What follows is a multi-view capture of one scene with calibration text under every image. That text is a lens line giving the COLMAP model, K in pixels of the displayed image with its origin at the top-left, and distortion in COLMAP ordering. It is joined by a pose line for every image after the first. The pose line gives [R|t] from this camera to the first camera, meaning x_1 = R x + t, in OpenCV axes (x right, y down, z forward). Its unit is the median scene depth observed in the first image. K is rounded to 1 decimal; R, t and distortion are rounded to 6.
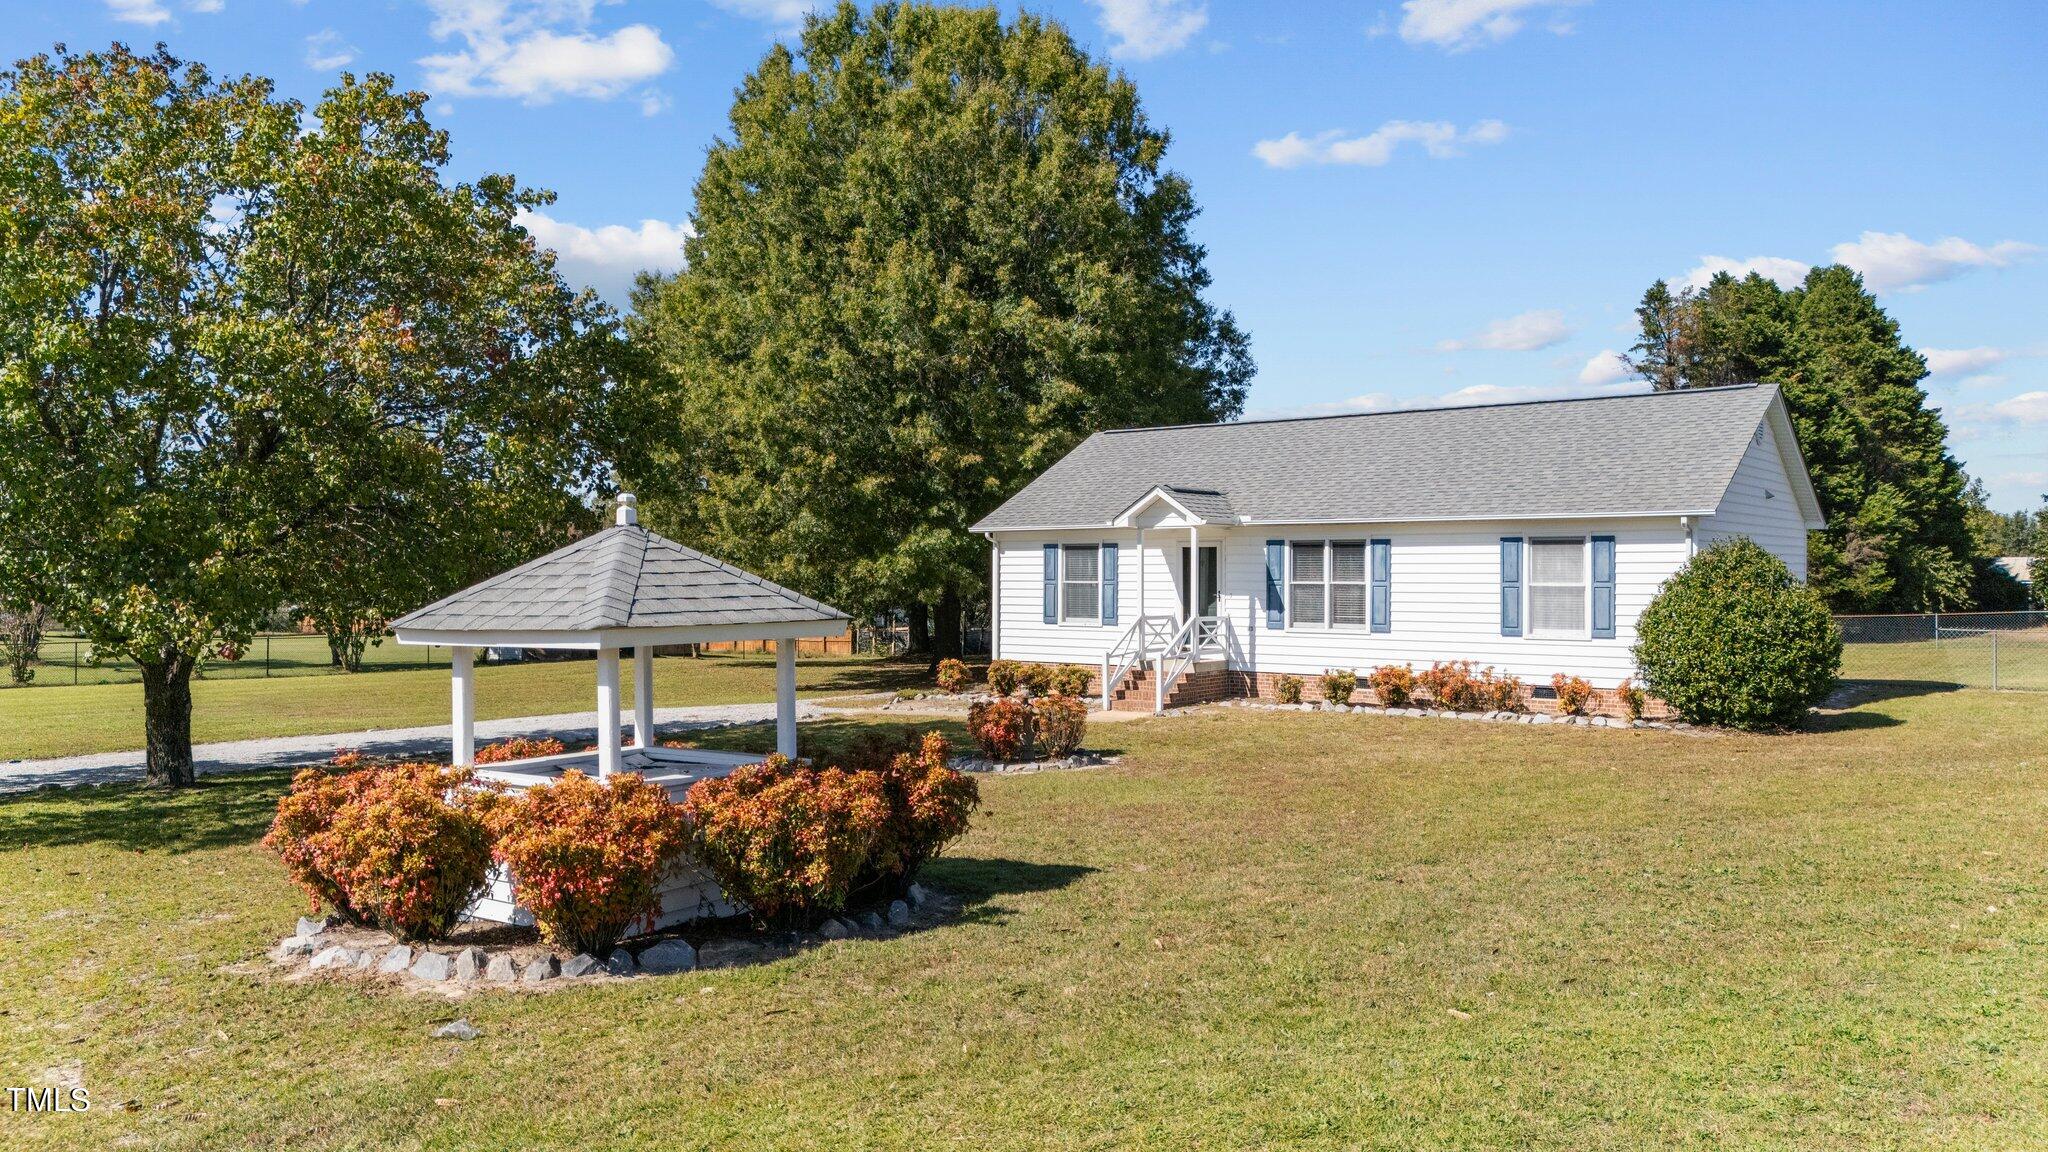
lens RADIAL K [[1521.7, 0, 1010.5], [0, 1521.7, 573.2], [0, 0, 1]] dist [0.026979, -0.011459]
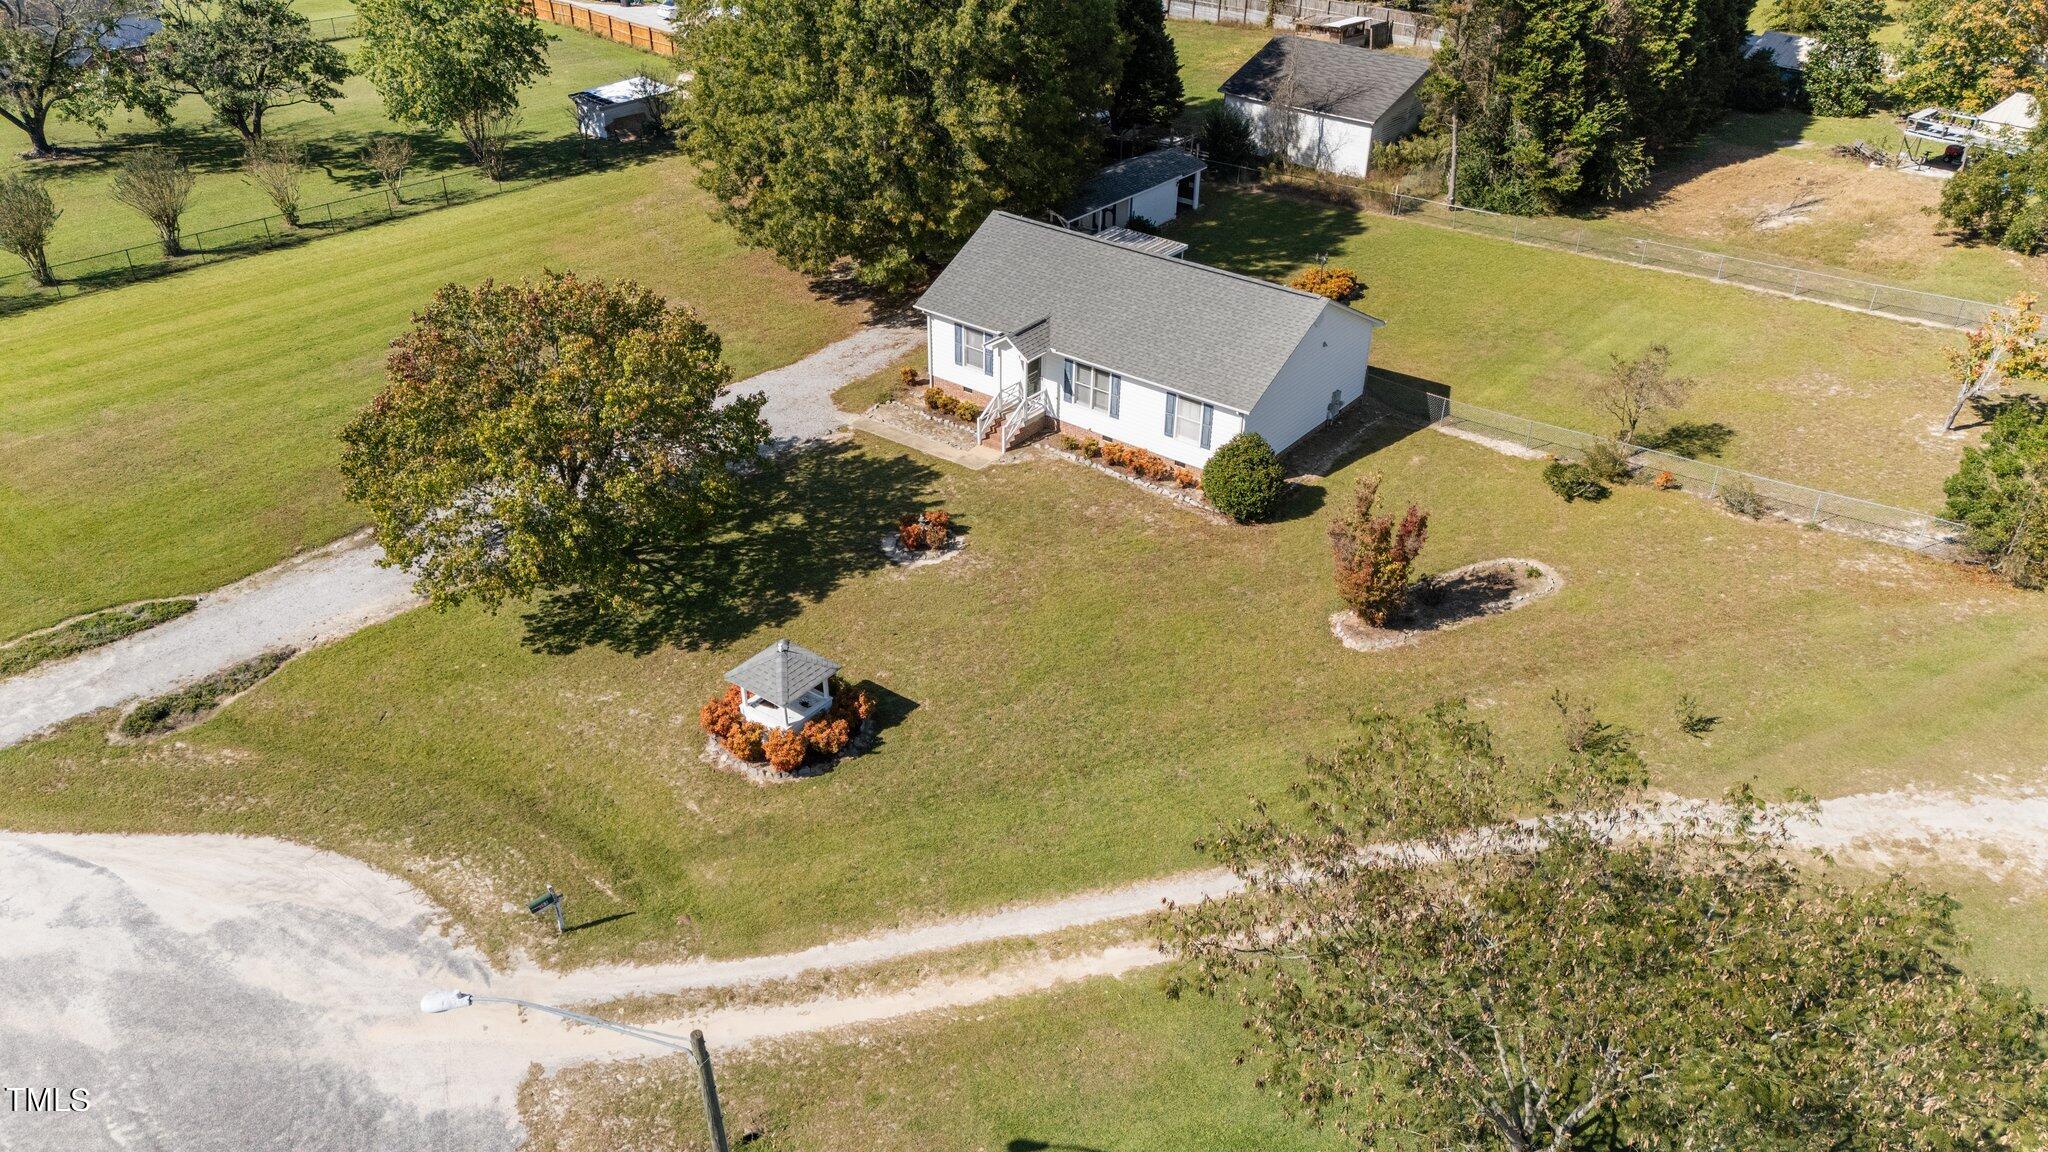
lens RADIAL K [[1521.7, 0, 1019.7], [0, 1521.7, 591.4], [0, 0, 1]] dist [0.026979, -0.011459]
pose [[0.999849, 0.015668, -0.007478, 0.127851], [-0.009396, 0.850551, 0.525808, -0.765062], [0.014599, -0.525659, 0.850570, -0.771703]]
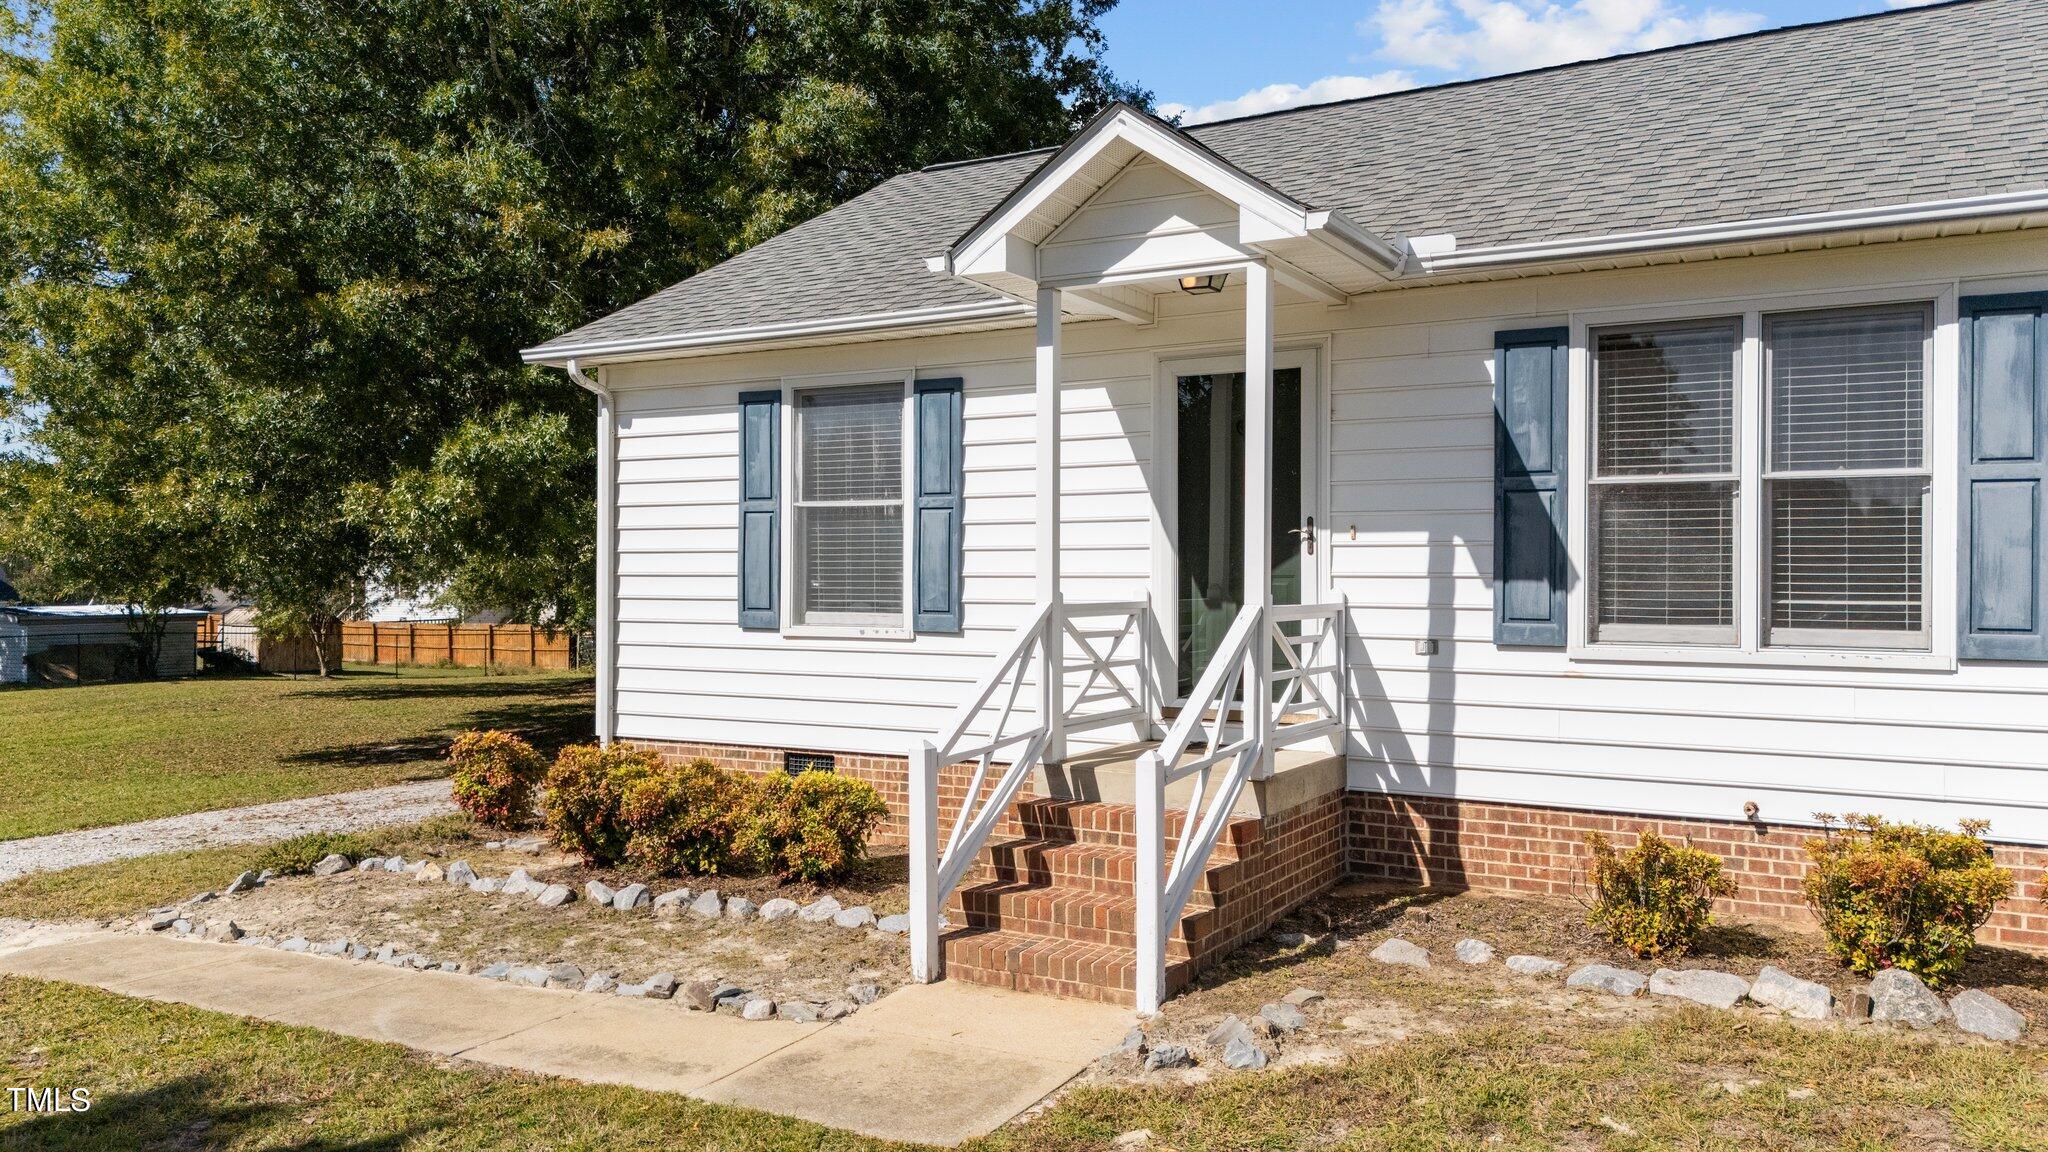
lens RADIAL K [[1521.7, 0, 1034.8], [0, 1521.7, 569.1], [0, 0, 1]] dist [0.026979, -0.011459]
pose [[0.991628, 0.002851, 0.129094, 0.046541], [-0.001746, 0.999961, -0.008670, 0.024198], [-0.129113, 0.008372, 0.991595, 0.717475]]
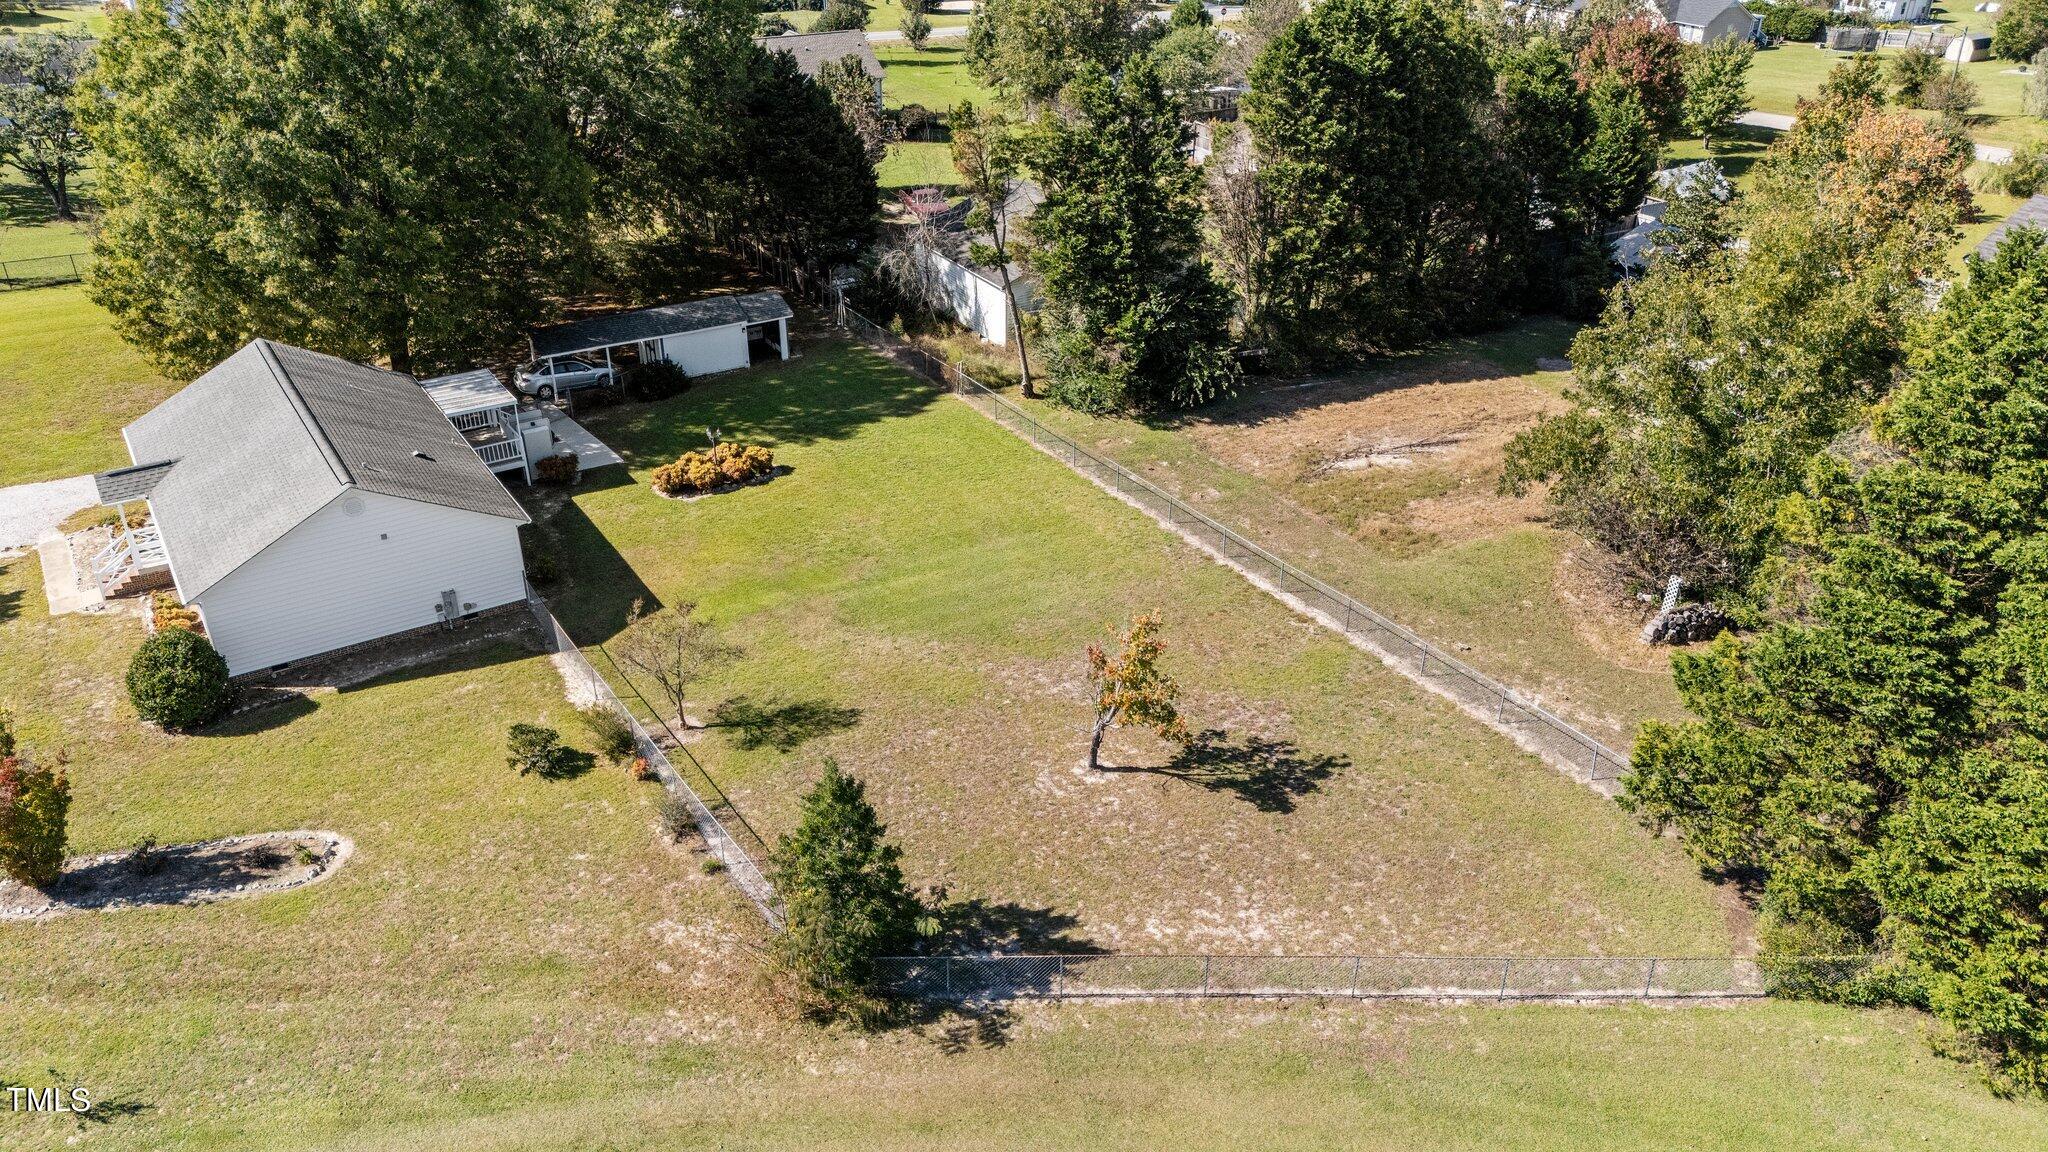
lens RADIAL K [[1521.7, 0, 1022.3], [0, 1521.7, 569.2], [0, 0, 1]] dist [0.026979, -0.011459]
pose [[0.945410, 0.164413, -0.281369, 1.572731], [-0.016358, 0.886256, 0.462906, -0.760341], [0.325473, -0.433033, 0.840565, -0.149710]]
